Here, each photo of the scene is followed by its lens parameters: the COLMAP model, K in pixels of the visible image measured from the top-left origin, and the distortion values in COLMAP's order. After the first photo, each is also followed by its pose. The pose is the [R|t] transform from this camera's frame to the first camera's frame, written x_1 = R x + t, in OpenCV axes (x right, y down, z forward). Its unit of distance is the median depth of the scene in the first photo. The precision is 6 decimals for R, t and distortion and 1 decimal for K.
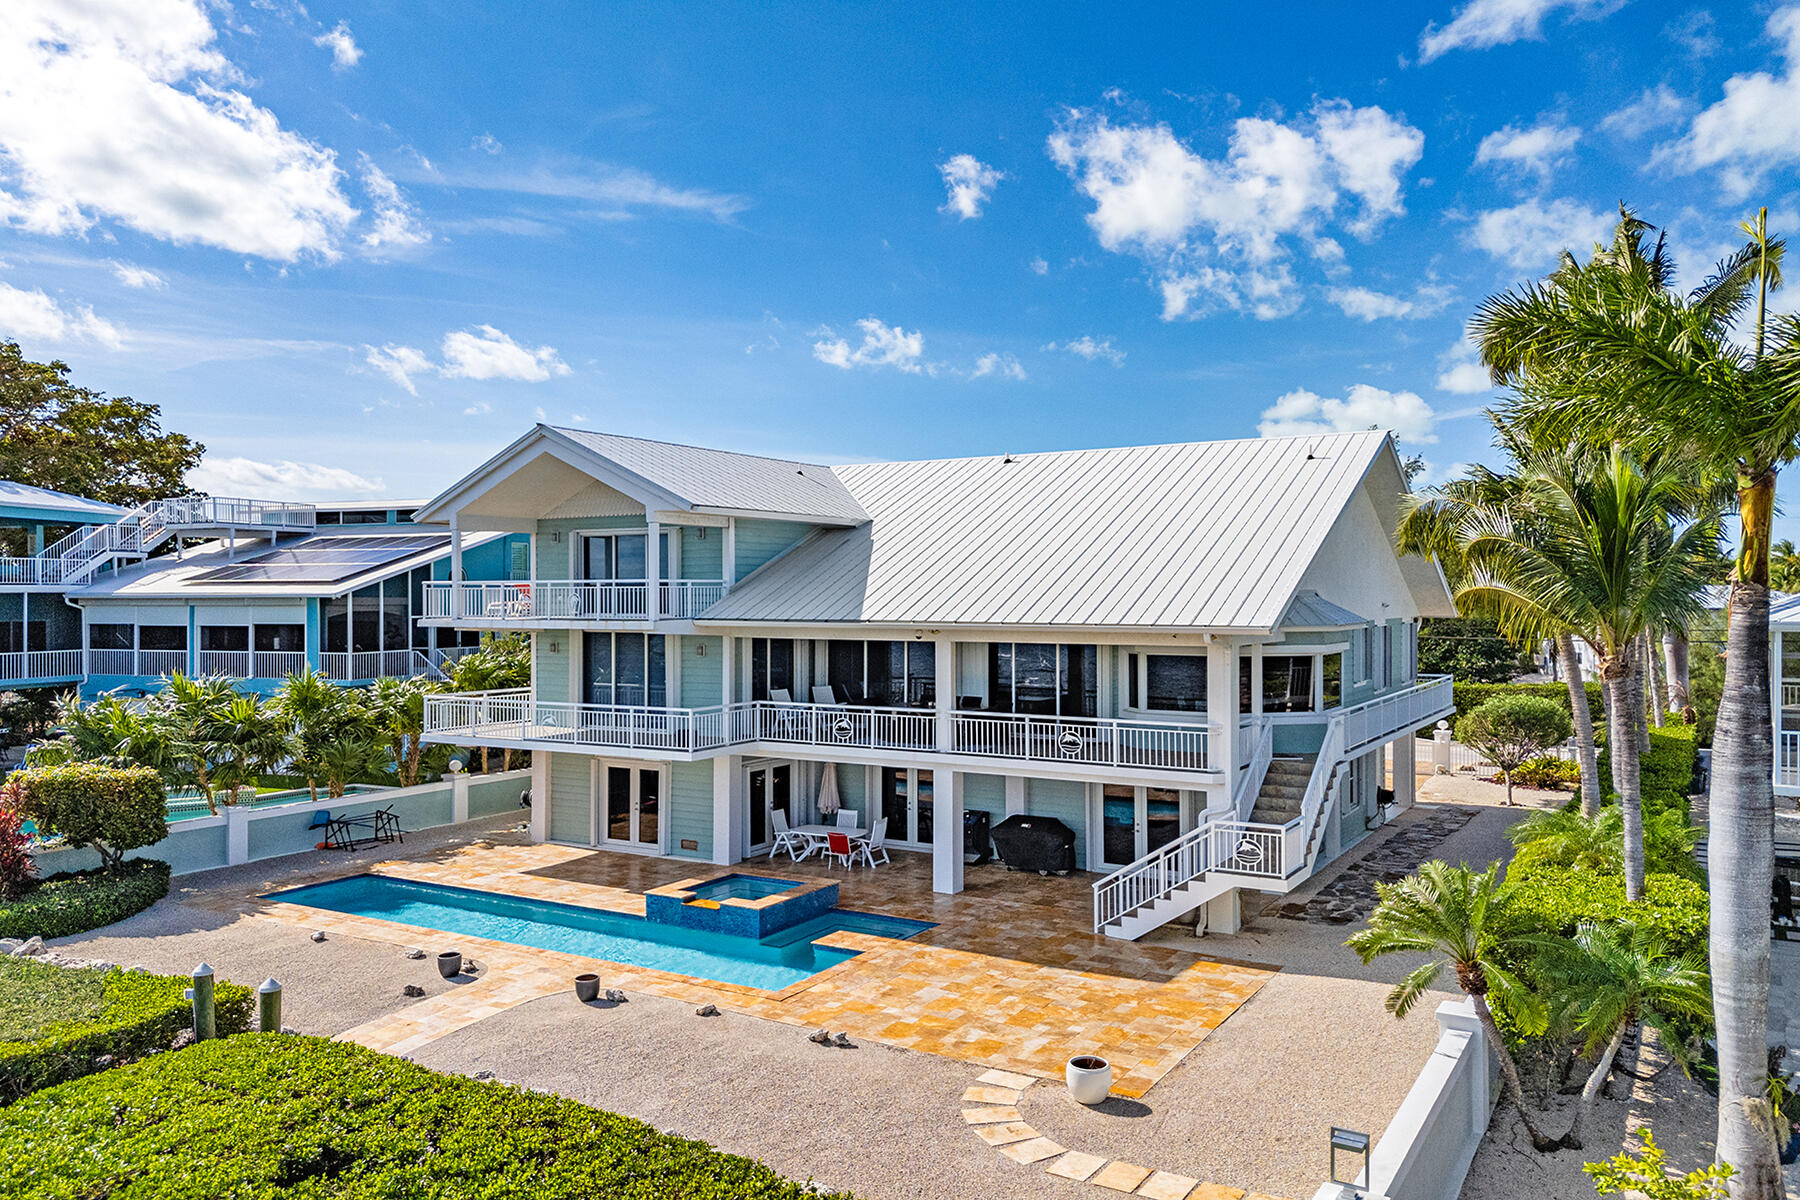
lens RADIAL K [[1357.6, 0, 900.0], [0, 1357.6, 600.0], [0, 0, 1]] dist [0.058646, 0.001631]
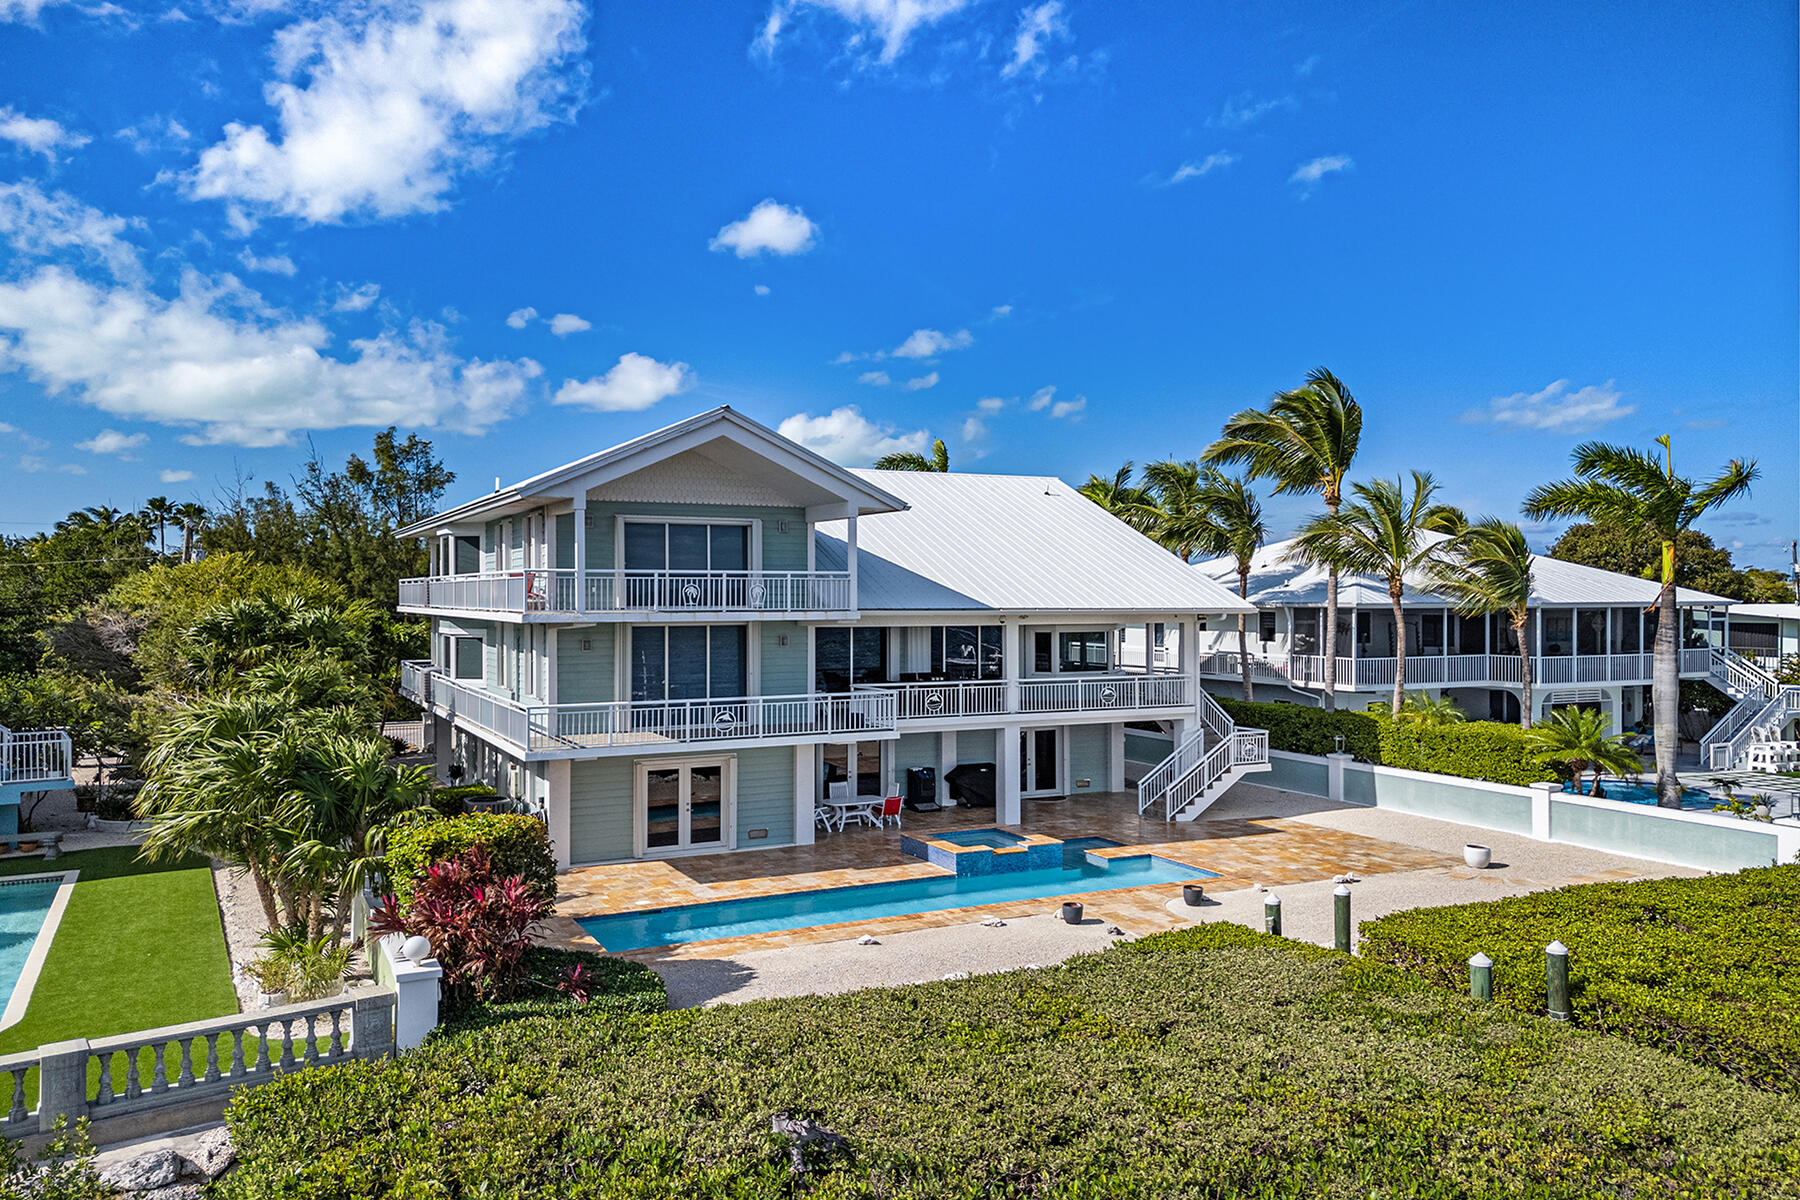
lens RADIAL K [[1286.7, 0, 900.0], [0, 1286.7, 600.0], [0, 0, 1]] dist [0.060029, -0.111812]
pose [[0.514242, -0.004347, 0.857634, -0.930558], [-0.000065, 0.999987, 0.005107, 0.001121], [-0.857645, -0.002682, 0.514235, 0.424187]]
